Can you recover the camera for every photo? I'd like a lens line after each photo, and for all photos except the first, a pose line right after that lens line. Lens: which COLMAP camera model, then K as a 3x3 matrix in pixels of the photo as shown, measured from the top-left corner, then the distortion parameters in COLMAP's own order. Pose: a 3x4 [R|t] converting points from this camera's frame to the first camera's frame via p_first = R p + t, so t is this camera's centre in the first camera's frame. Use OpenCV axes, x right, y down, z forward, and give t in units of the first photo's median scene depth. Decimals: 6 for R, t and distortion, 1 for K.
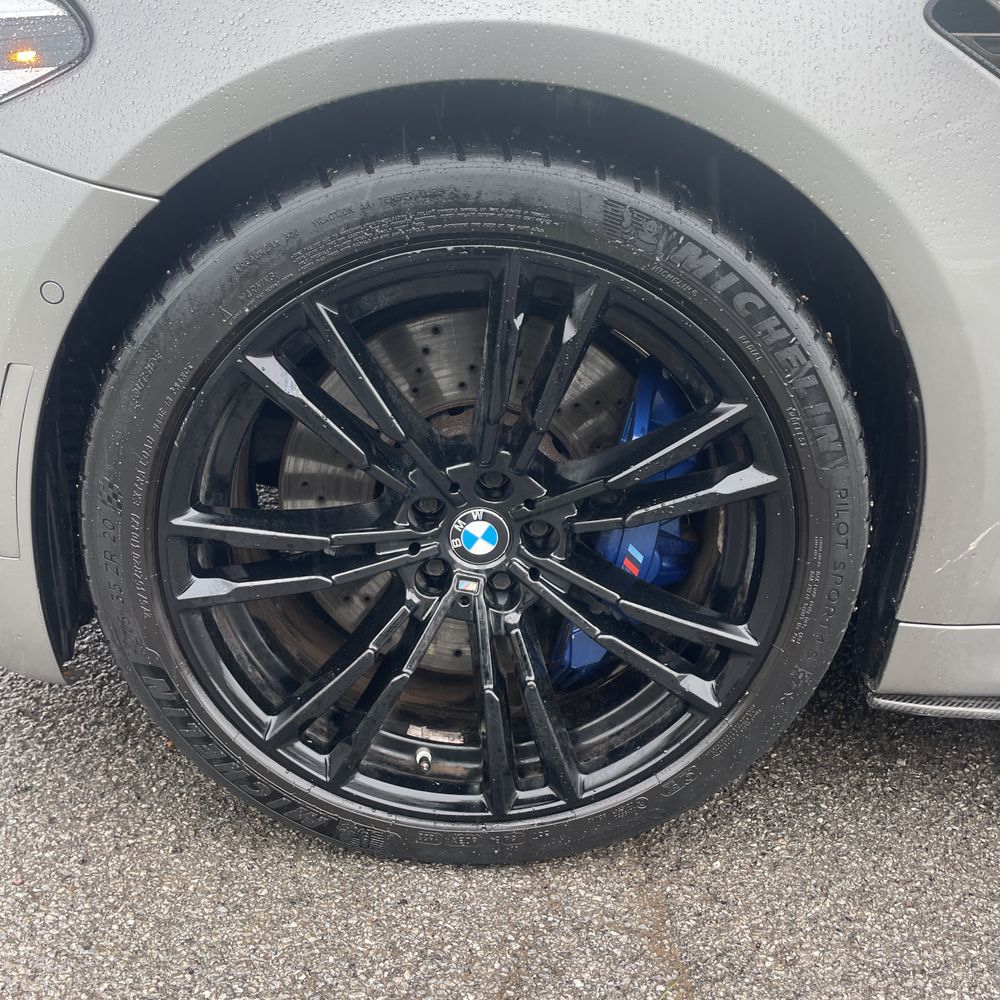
lens RADIAL K [[1010.7, 0, 513.4], [0, 1010.7, 491.7], [0, 0, 1]] dist [0.093594, -0.124548]
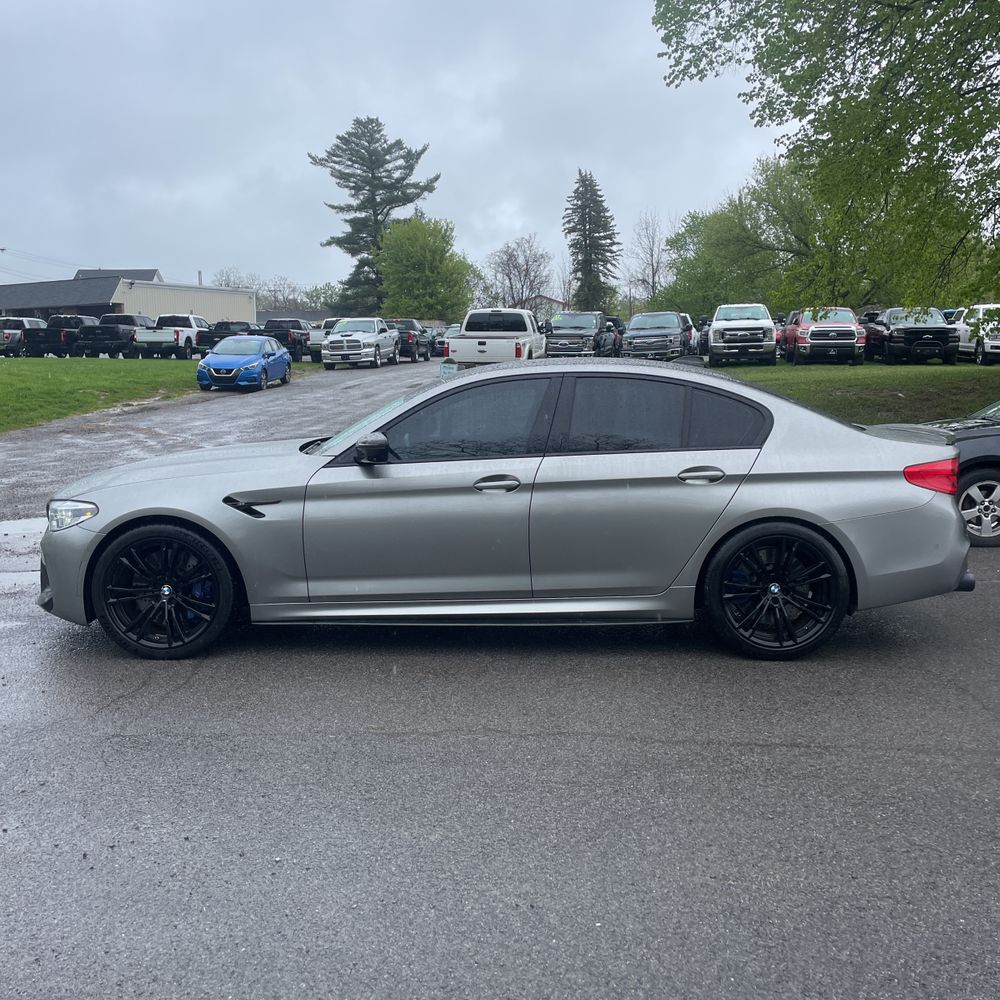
lens RADIAL K [[1010.7, 0, 513.4], [0, 1010.7, 491.7], [0, 0, 1]] dist [0.093594, -0.124548]
pose [[0.995552, -0.066243, -0.066986, 2.175470], [0.045223, 0.959795, -0.277037, 1.112777], [0.082645, 0.272775, 0.958522, -4.131181]]
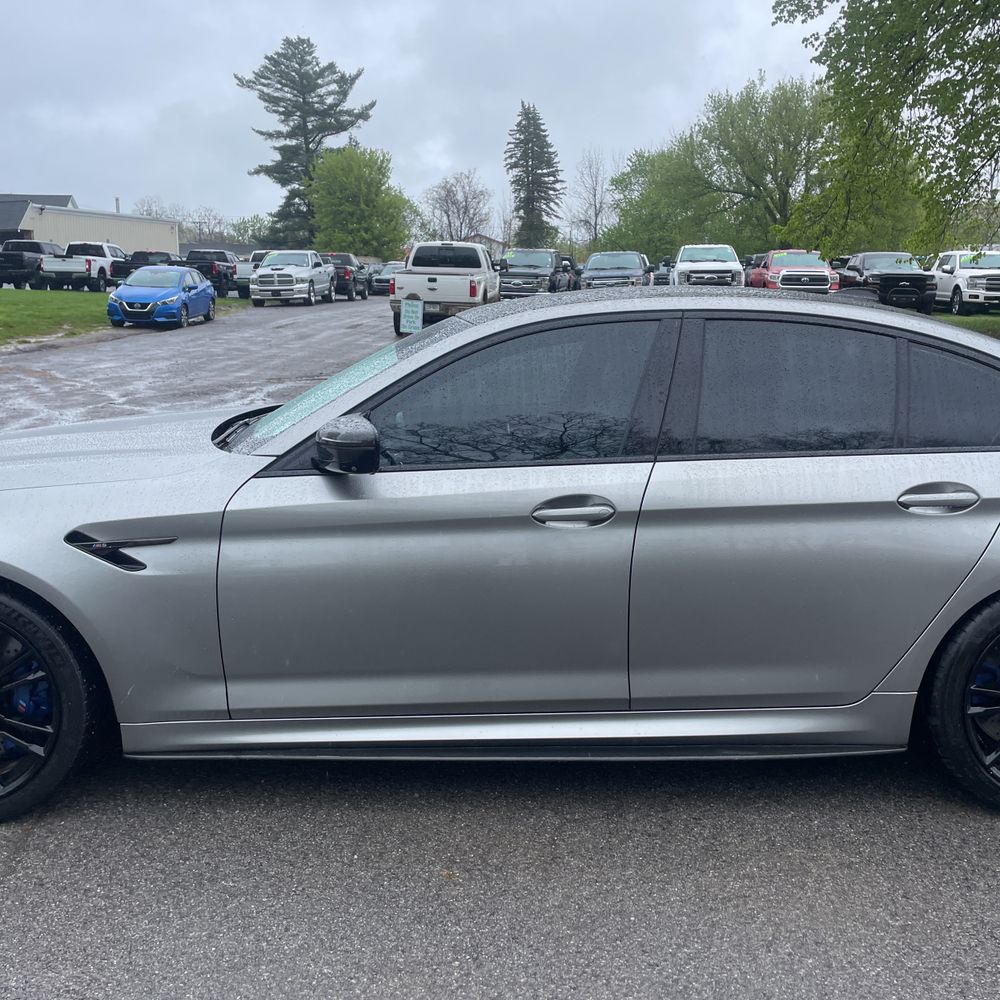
lens RADIAL K [[1010.7, 0, 513.4], [0, 1010.7, 491.7], [0, 0, 1]] dist [0.093594, -0.124548]
pose [[0.998490, -0.054758, -0.004468, 1.585174], [0.052430, 0.974015, -0.220331, 0.194083], [0.016417, 0.219764, 0.975415, -1.974659]]
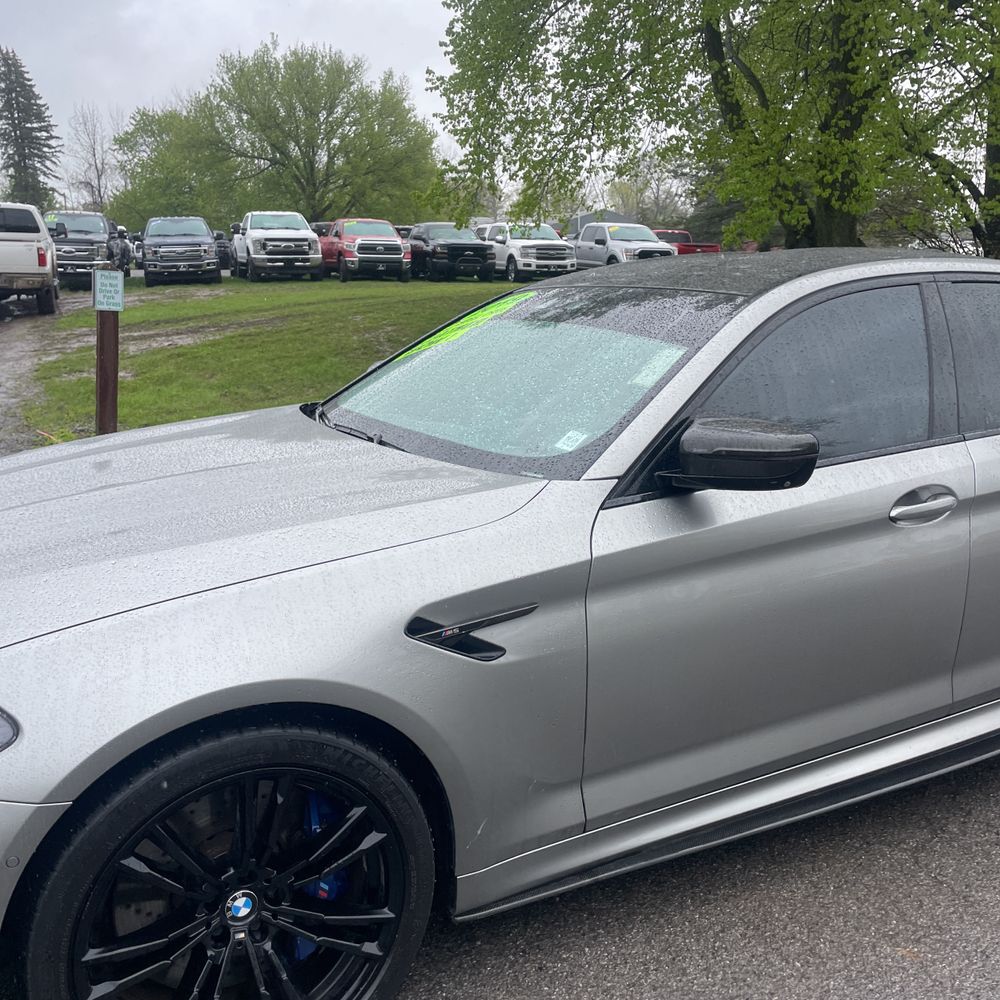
lens RADIAL K [[1003.1, 0, 490.9], [0, 1003.1, 496.3], [0, 0, 1]] dist [0.098389, -0.112781]
pose [[0.897304, -0.161903, 0.410649, -0.269077], [0.230998, 0.964982, -0.124297, -0.342852], [-0.376145, 0.206391, 0.903282, -1.011871]]
